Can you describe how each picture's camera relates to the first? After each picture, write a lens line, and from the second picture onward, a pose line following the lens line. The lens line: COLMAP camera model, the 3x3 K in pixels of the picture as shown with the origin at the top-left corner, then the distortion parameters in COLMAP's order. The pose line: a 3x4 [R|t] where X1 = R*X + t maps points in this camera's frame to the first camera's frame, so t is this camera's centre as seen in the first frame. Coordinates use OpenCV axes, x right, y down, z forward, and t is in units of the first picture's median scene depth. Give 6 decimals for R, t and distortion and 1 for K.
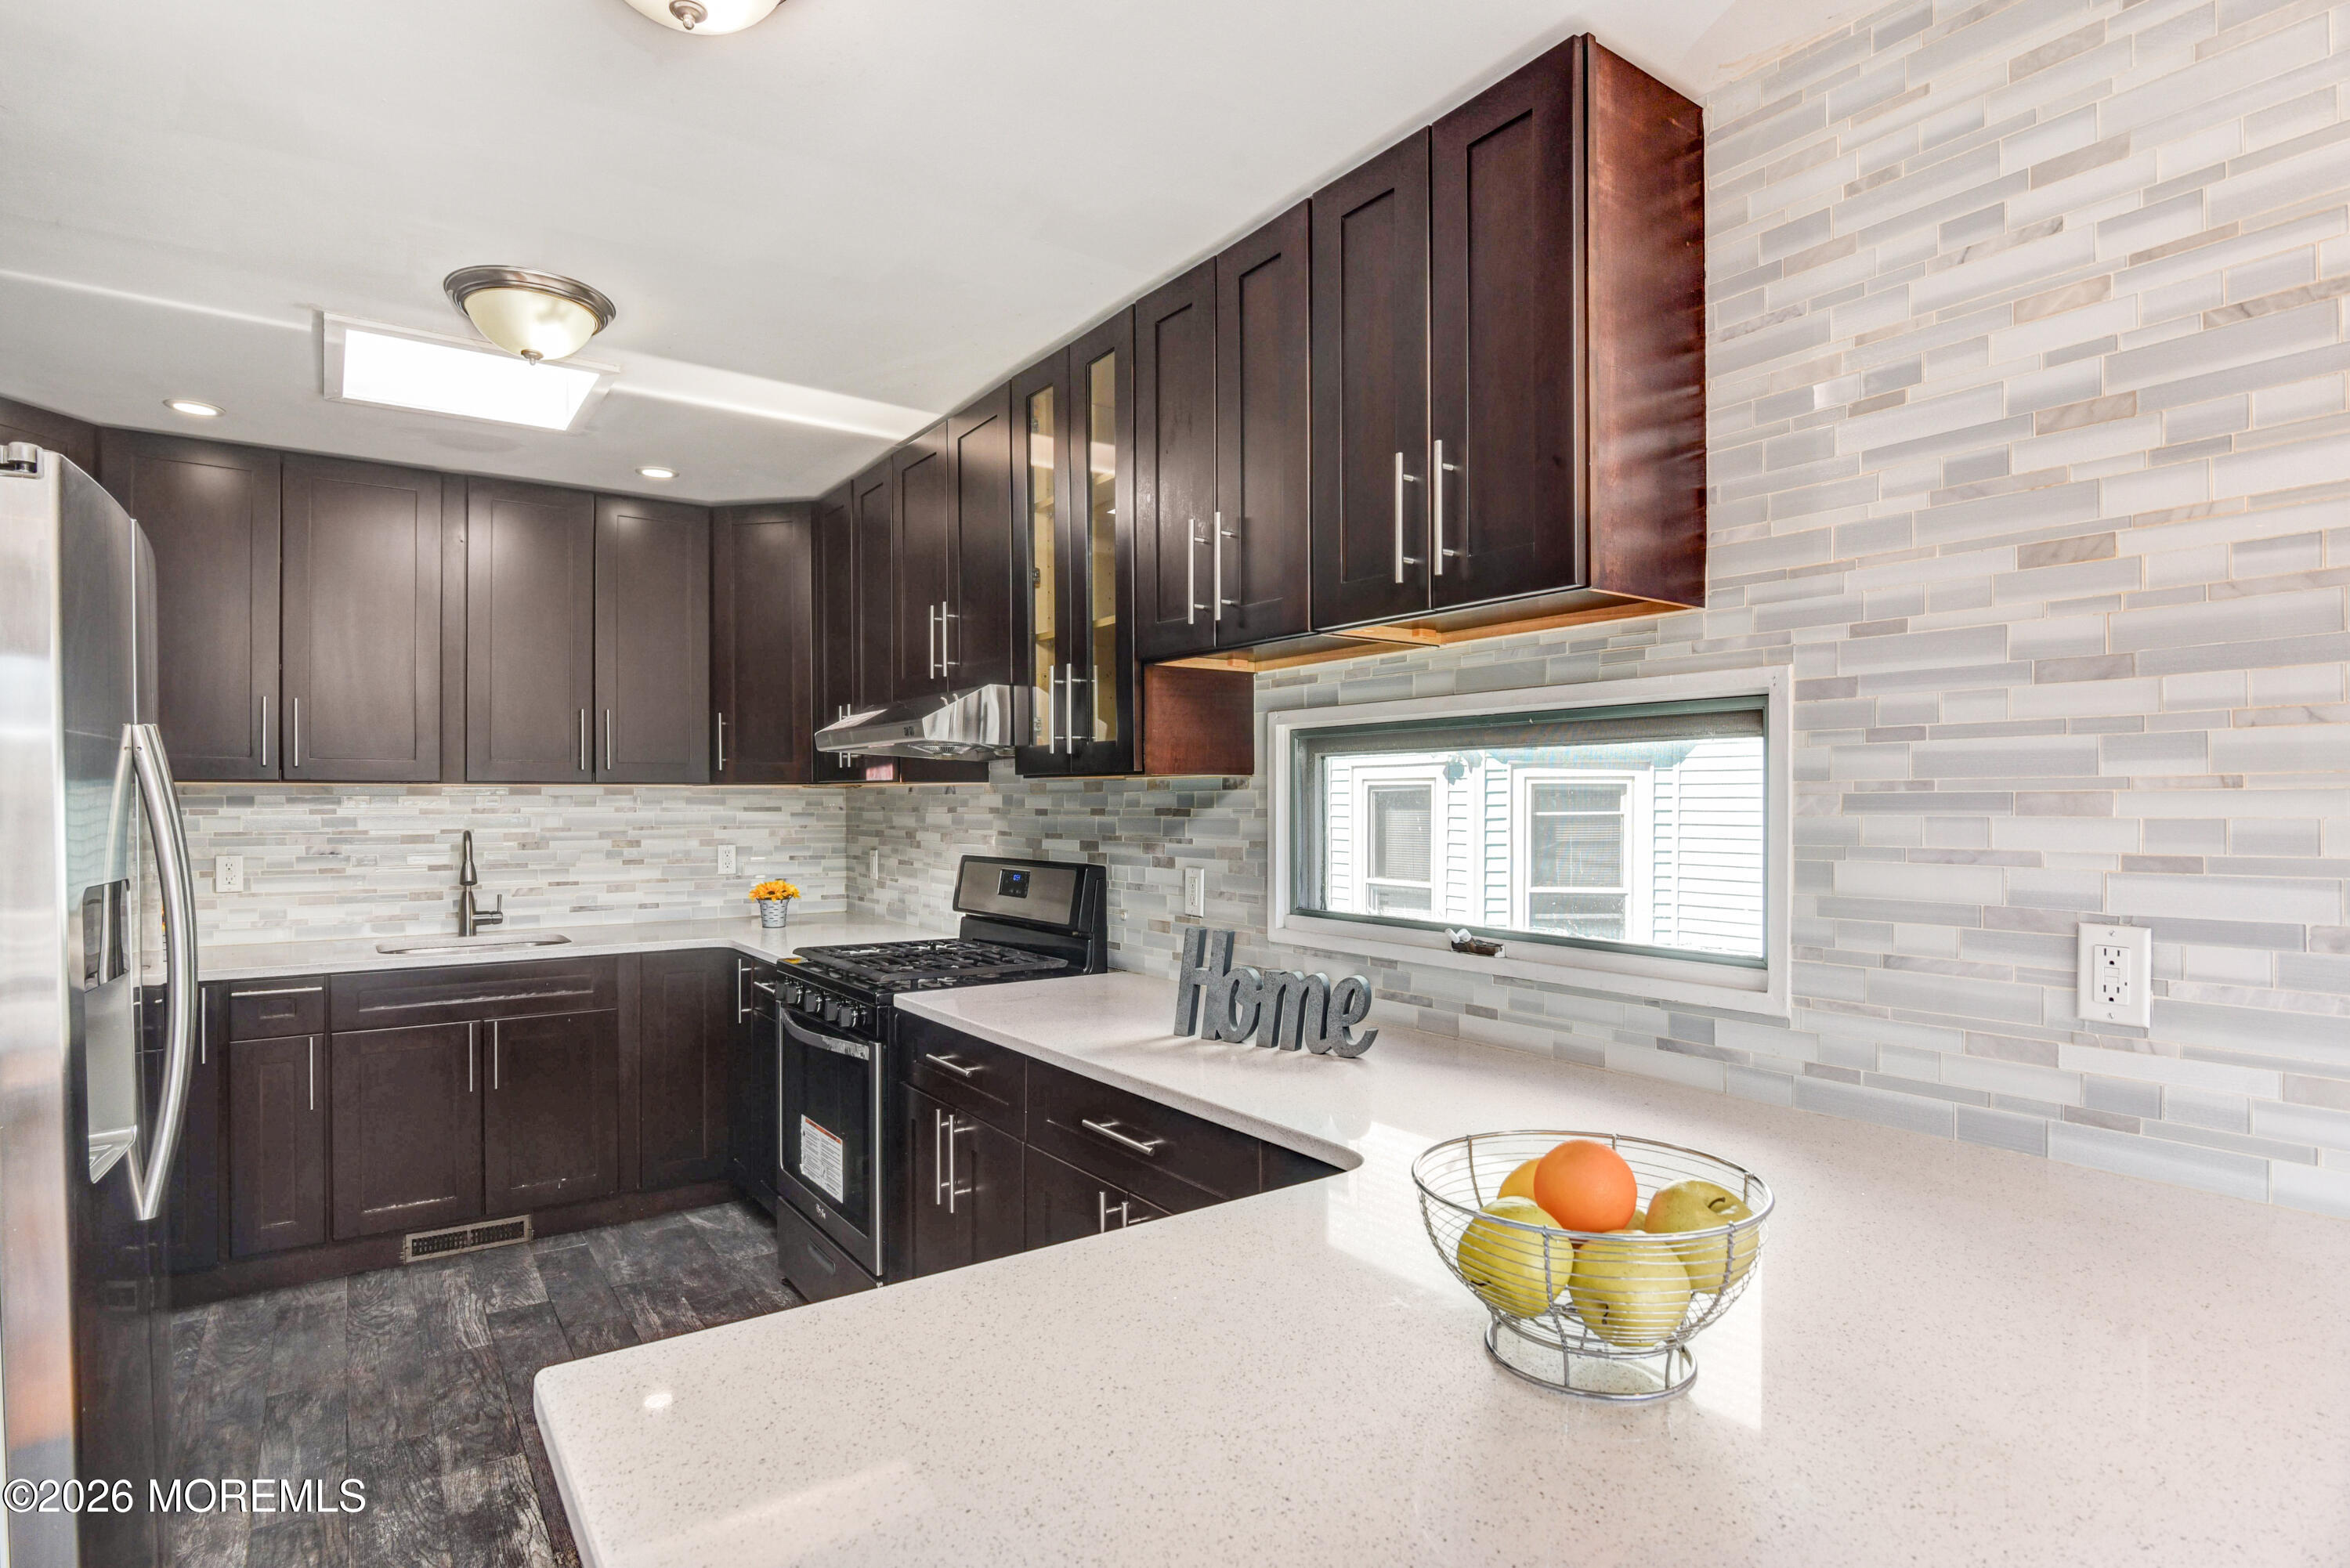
lens RADIAL K [[1165.3, 0, 1114.5], [0, 1165.3, 809.2], [0, 0, 1]] dist [-0.003473, -0.005593]
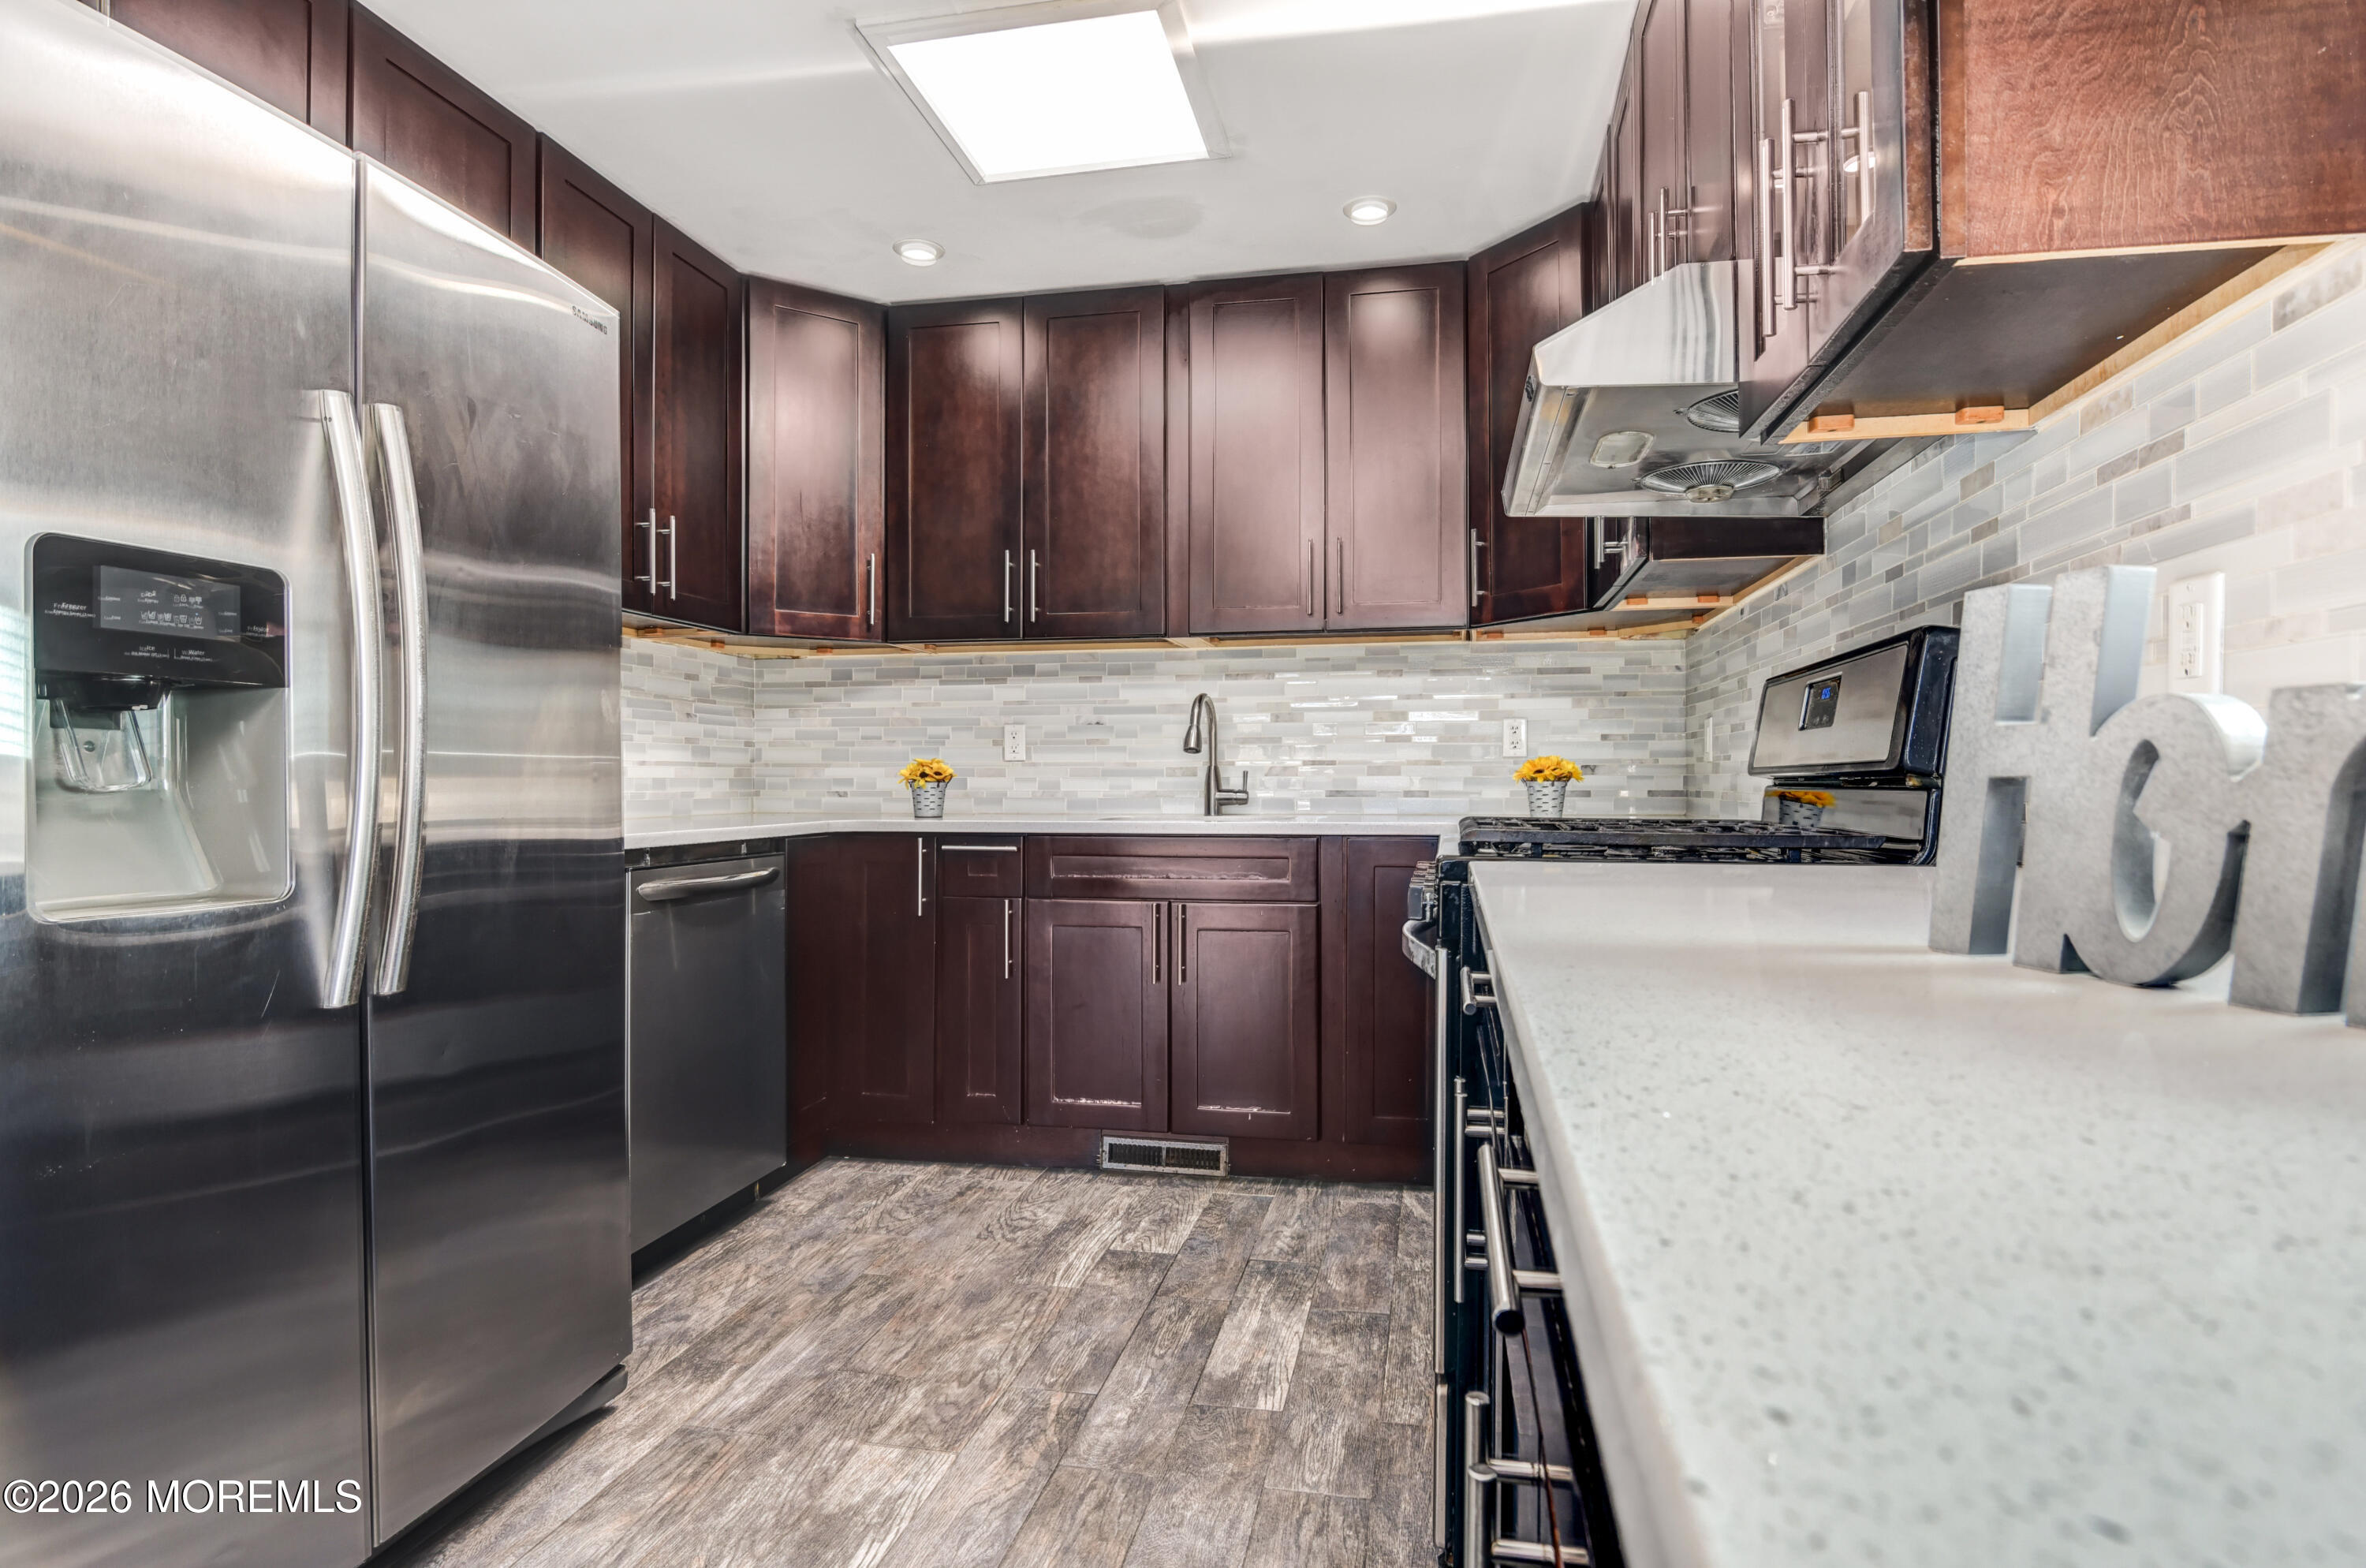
lens RADIAL K [[1168.0, 0, 1256.1], [0, 1168.0, 782.2], [0, 0, 1]] dist [-0.002963, -0.000657]
pose [[0.721454, -0.003781, -0.692452, 0.095760], [-0.003319, 0.999955, -0.008918, 0.105189], [0.692454, 0.008732, 0.721409, 0.442462]]
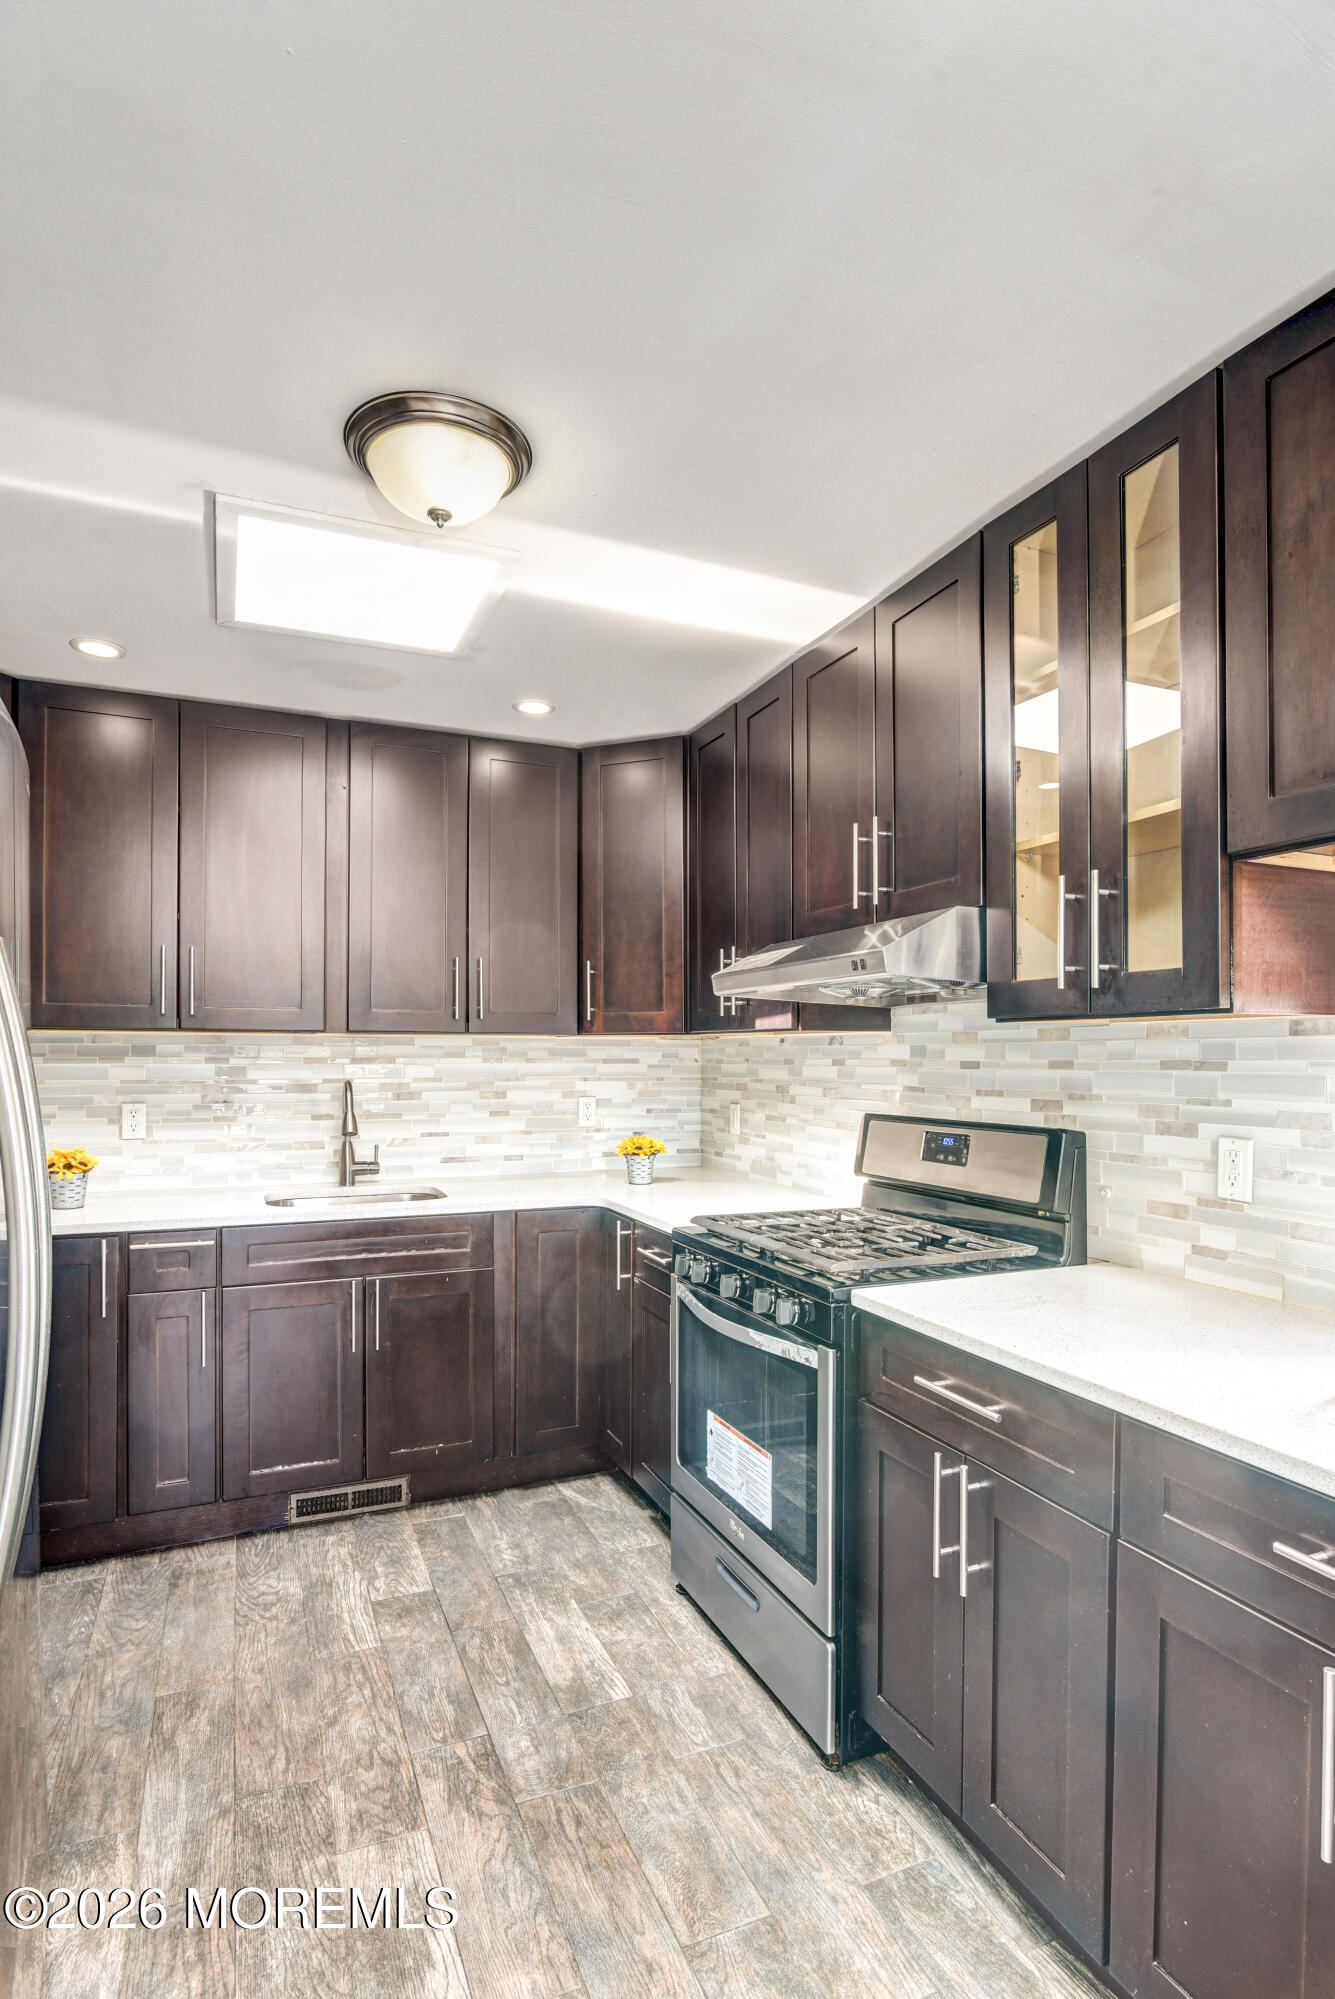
lens RADIAL K [[991.4, 0, 646.0], [0, 991.4, 1065.5], [0, 0, 1]] dist [-0.003473, -0.005593]
pose [[0.981329, 0.005287, -0.192262, -0.162198], [-0.004994, 0.999986, 0.002008, 0.002769], [0.192269, -0.001010, 0.981342, 0.246266]]
